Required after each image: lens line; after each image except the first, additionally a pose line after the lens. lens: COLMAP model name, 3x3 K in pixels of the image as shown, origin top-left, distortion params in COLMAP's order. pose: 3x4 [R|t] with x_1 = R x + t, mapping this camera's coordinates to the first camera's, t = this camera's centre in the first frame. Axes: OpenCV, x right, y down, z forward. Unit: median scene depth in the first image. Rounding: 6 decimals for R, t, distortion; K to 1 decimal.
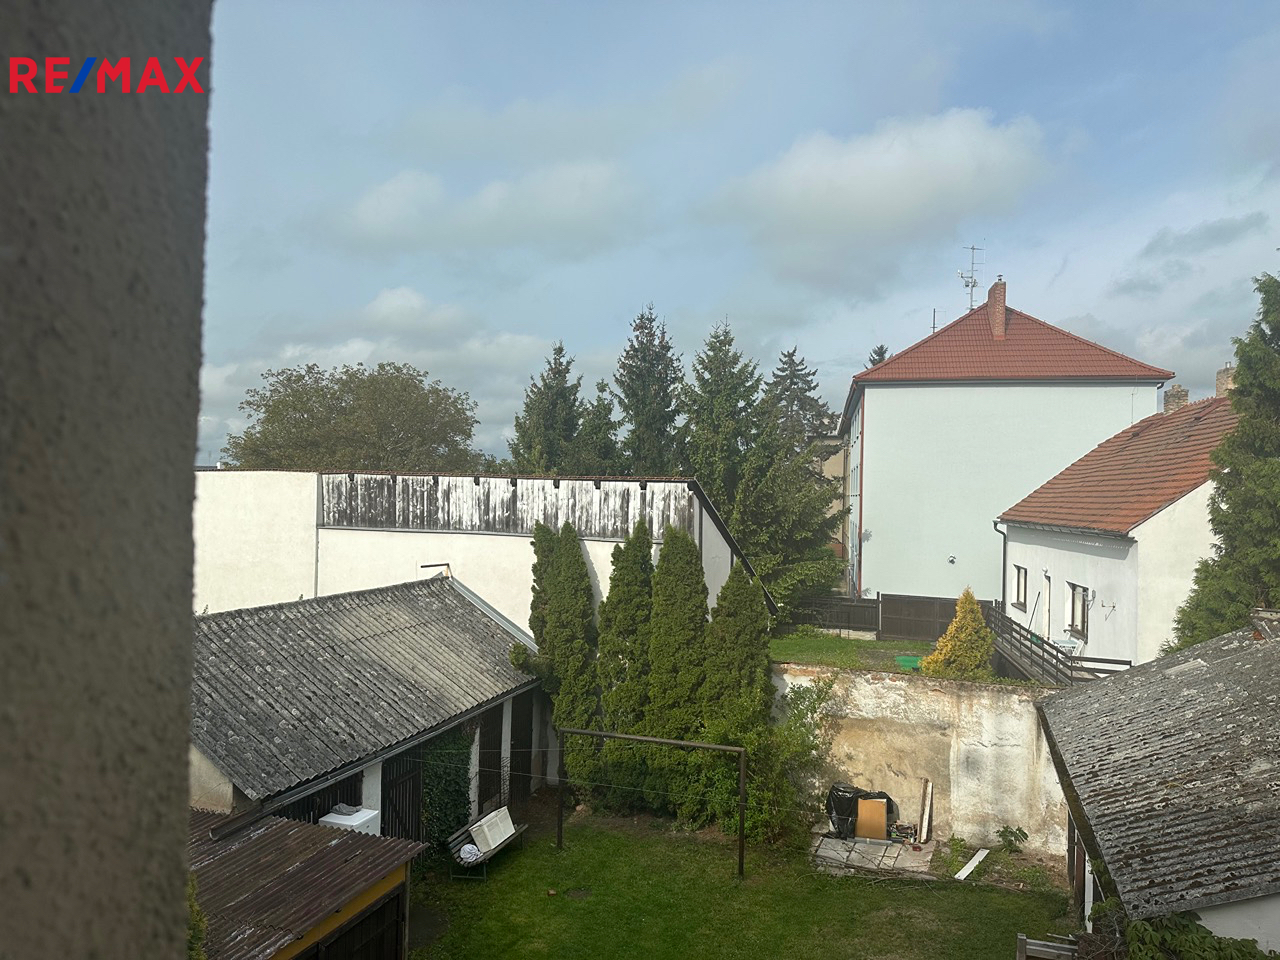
lens RADIAL K [[891.7, 0, 653.6], [0, 891.7, 475.2], [0, 0, 1]] dist [0.054687, -0.055933]
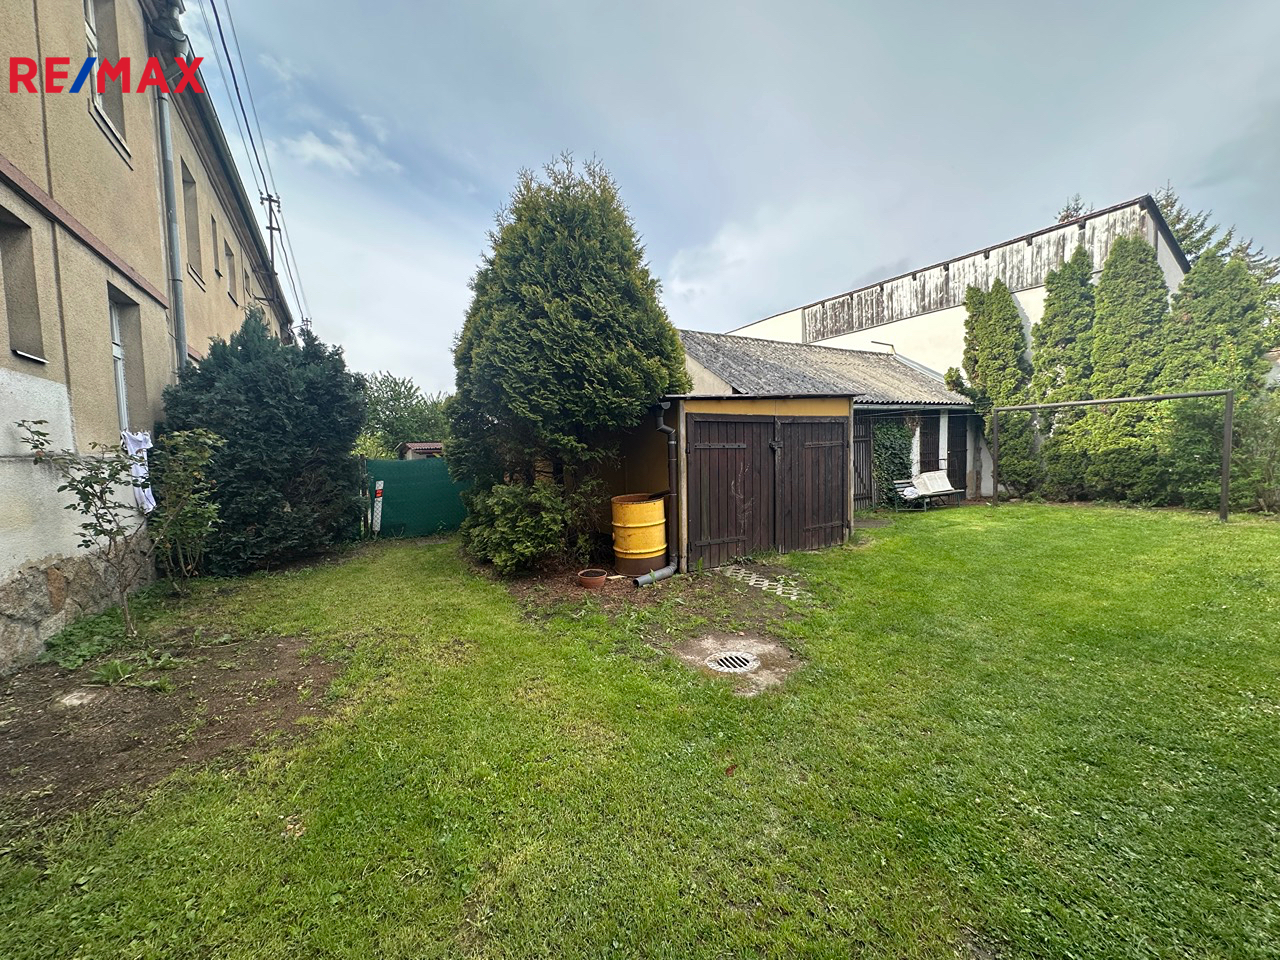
lens RADIAL K [[506.8, 0, 638.5], [0, 506.8, 479.5], [0, 0, 1]] dist [0.002313, -0.000130]
pose [[0.760884, -0.001775, -0.648886, -0.020645], [0.056149, 0.996426, 0.063114, 0.244339], [0.646454, -0.084457, 0.758264, 0.136337]]
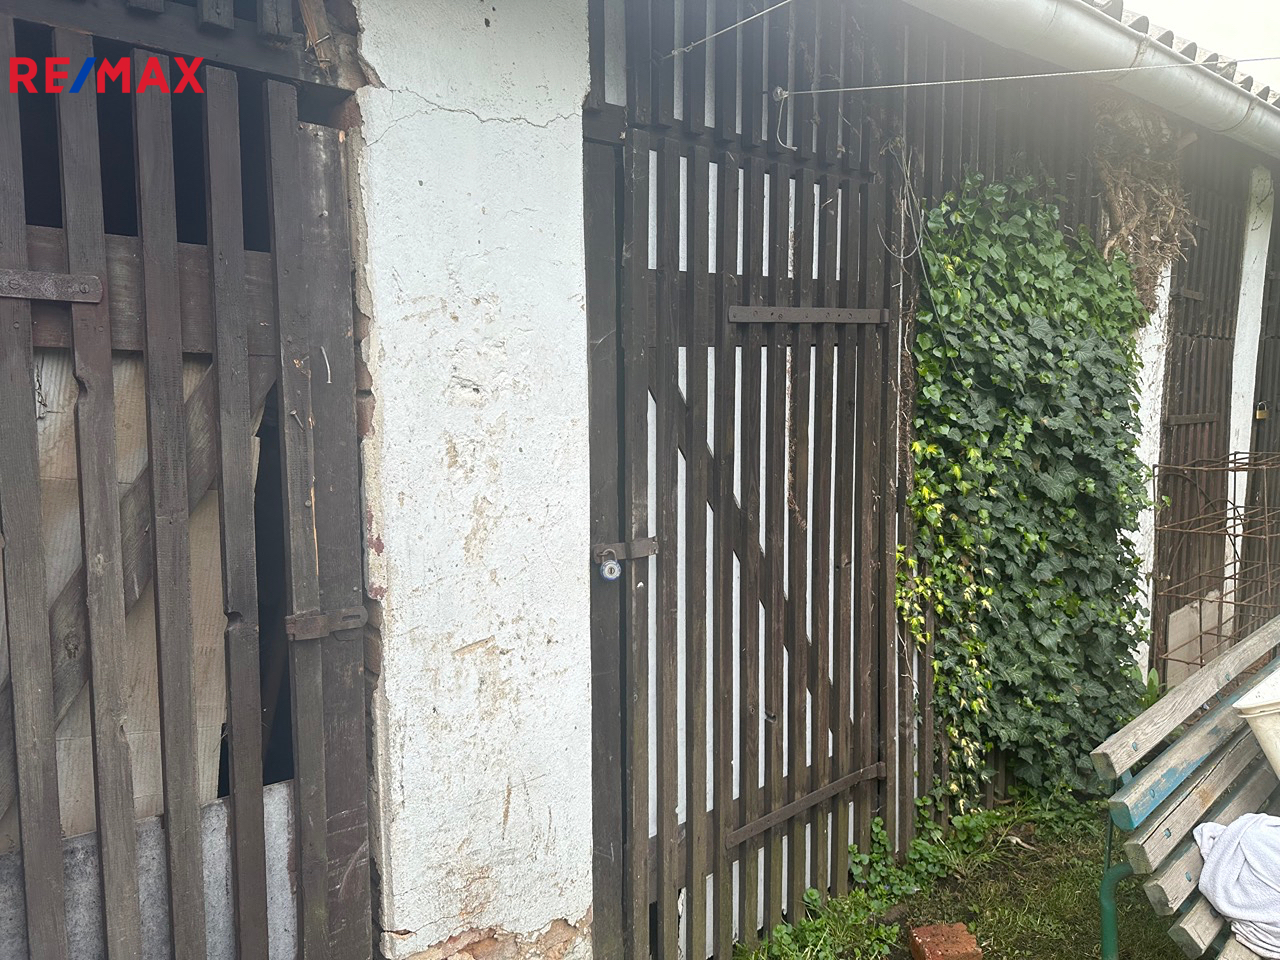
lens RADIAL K [[891.7, 0, 633.6], [0, 891.7, 476.8], [0, 0, 1]] dist [0.054687, -0.055933]
pose [[0.857646, 0.040153, -0.512671, -0.162615], [0.029674, 0.991421, 0.127291, 0.254851], [0.513384, -0.124384, 0.849097, 0.631690]]
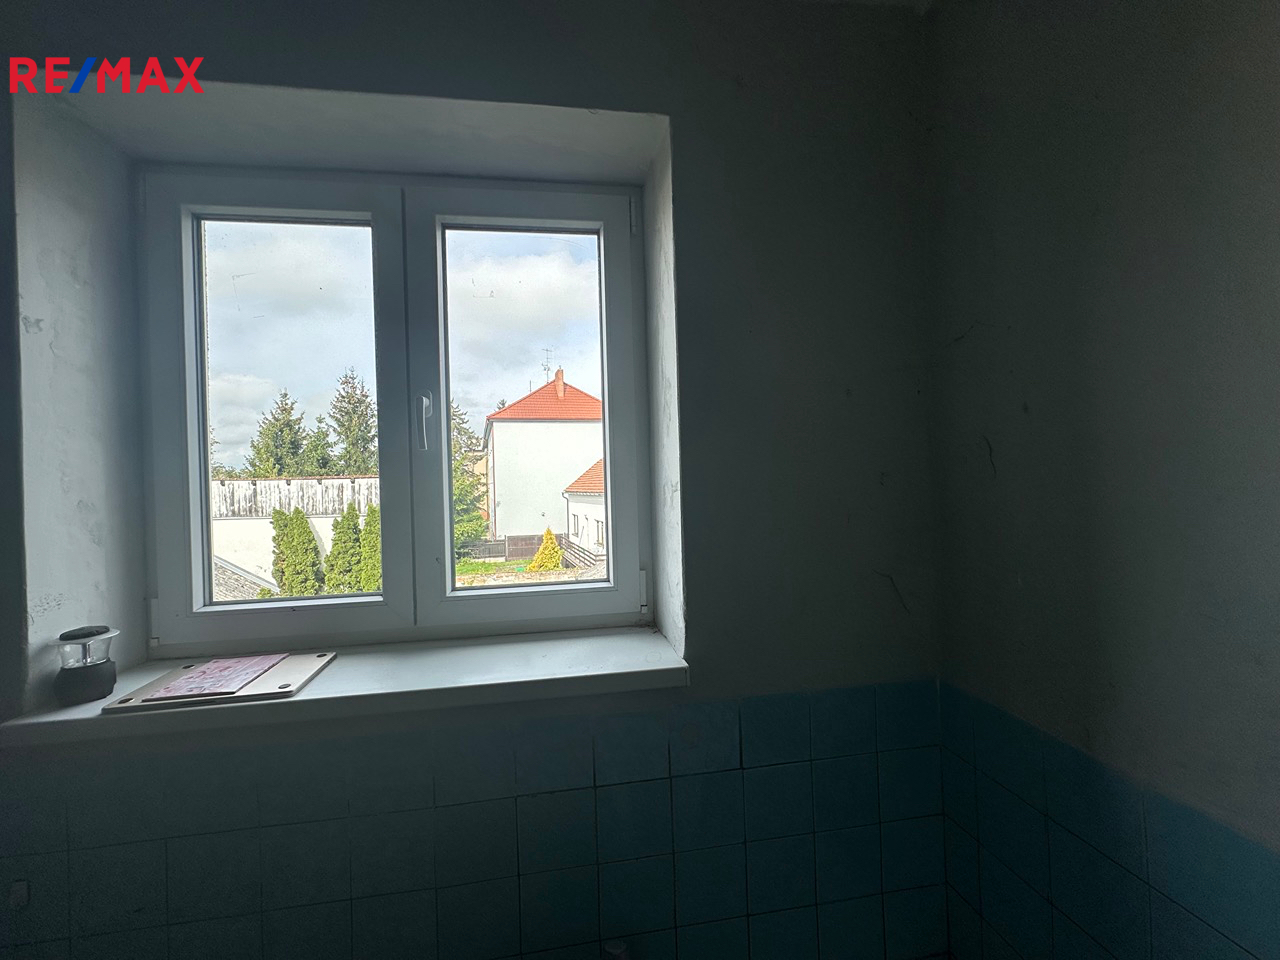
lens RADIAL K [[506.8, 0, 640.2], [0, 506.8, 479.2], [0, 0, 1]] dist [0.002313, -0.000130]
pose [[0.876435, -0.043002, 0.479596, 0.004341], [0.035983, 0.999068, 0.023824, 0.004355], [-0.480174, -0.003623, 0.877166, -0.064693]]
